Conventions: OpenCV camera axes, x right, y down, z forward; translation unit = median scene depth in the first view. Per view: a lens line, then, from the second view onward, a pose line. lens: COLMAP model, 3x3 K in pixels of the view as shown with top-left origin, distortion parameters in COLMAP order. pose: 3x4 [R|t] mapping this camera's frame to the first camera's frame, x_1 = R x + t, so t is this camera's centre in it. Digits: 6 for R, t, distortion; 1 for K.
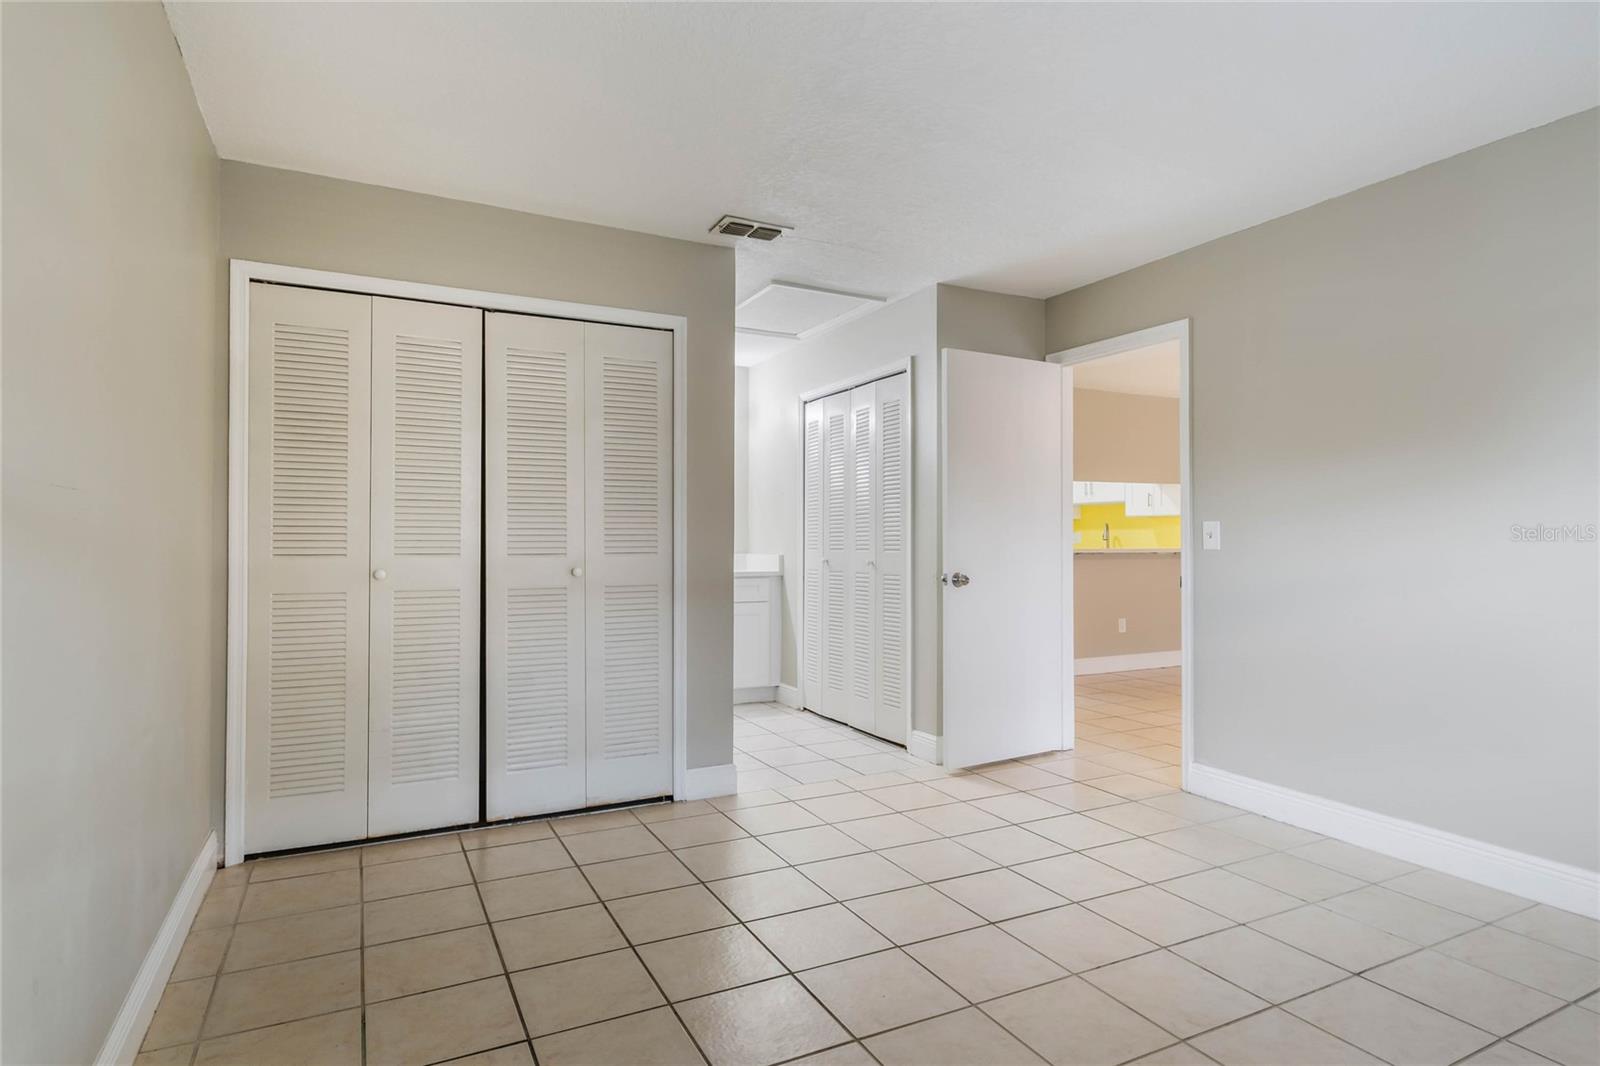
lens RADIAL K [[865.7, 0, 811.8], [0, 865.7, 540.0], [0, 0, 1]] dist [-0.000476, -0.001246]
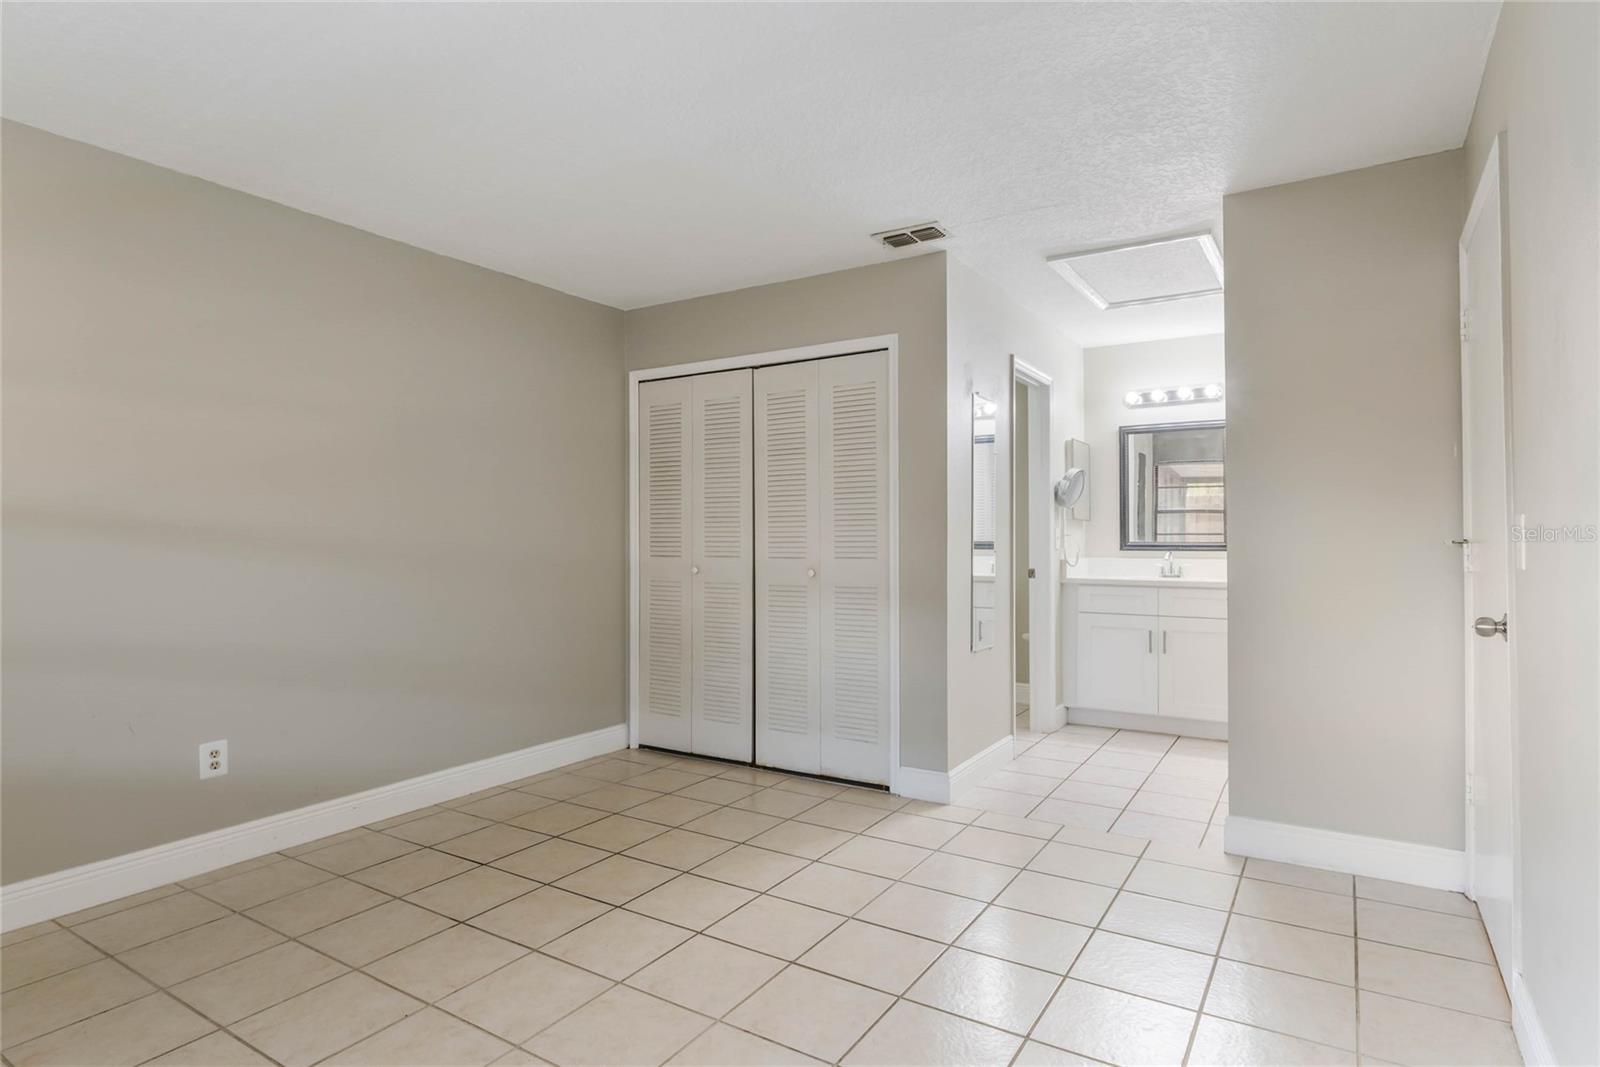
lens RADIAL K [[844.4, 0, 771.6], [0, 844.4, 536.1], [0, 0, 1]] dist [-0.002537, -0.003905]
pose [[0.496866, -0.006539, -0.867802, 0.721034], [0.004420, 0.999978, -0.005004, -0.008283], [0.867816, -0.001349, 0.496884, 0.390330]]
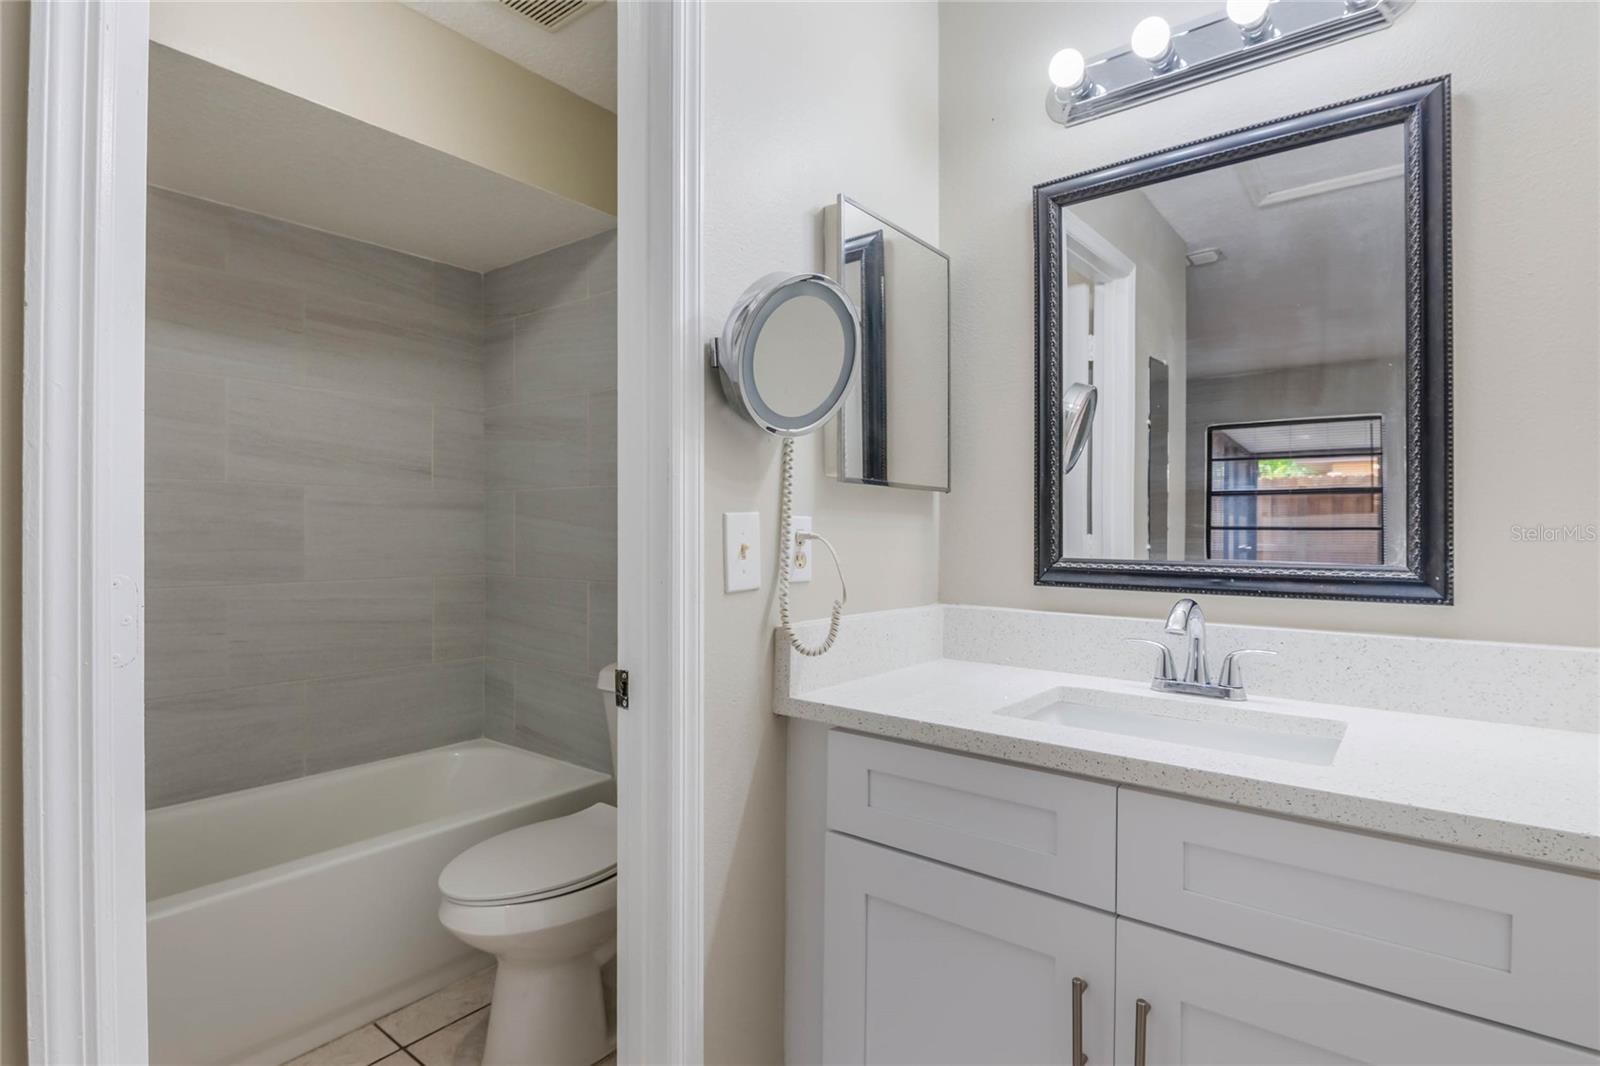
lens RADIAL K [[791.1, 0, 799.2], [0, 791.1, 529.7], [0, 0, 1]] dist [-0.010193, 0.004087]
pose [[0.434959, -0.000047, -0.900450, 0.003783], [-0.000382, 1.000000, -0.000237, -0.018867], [0.900450, 0.000447, 0.434959, 1.454889]]
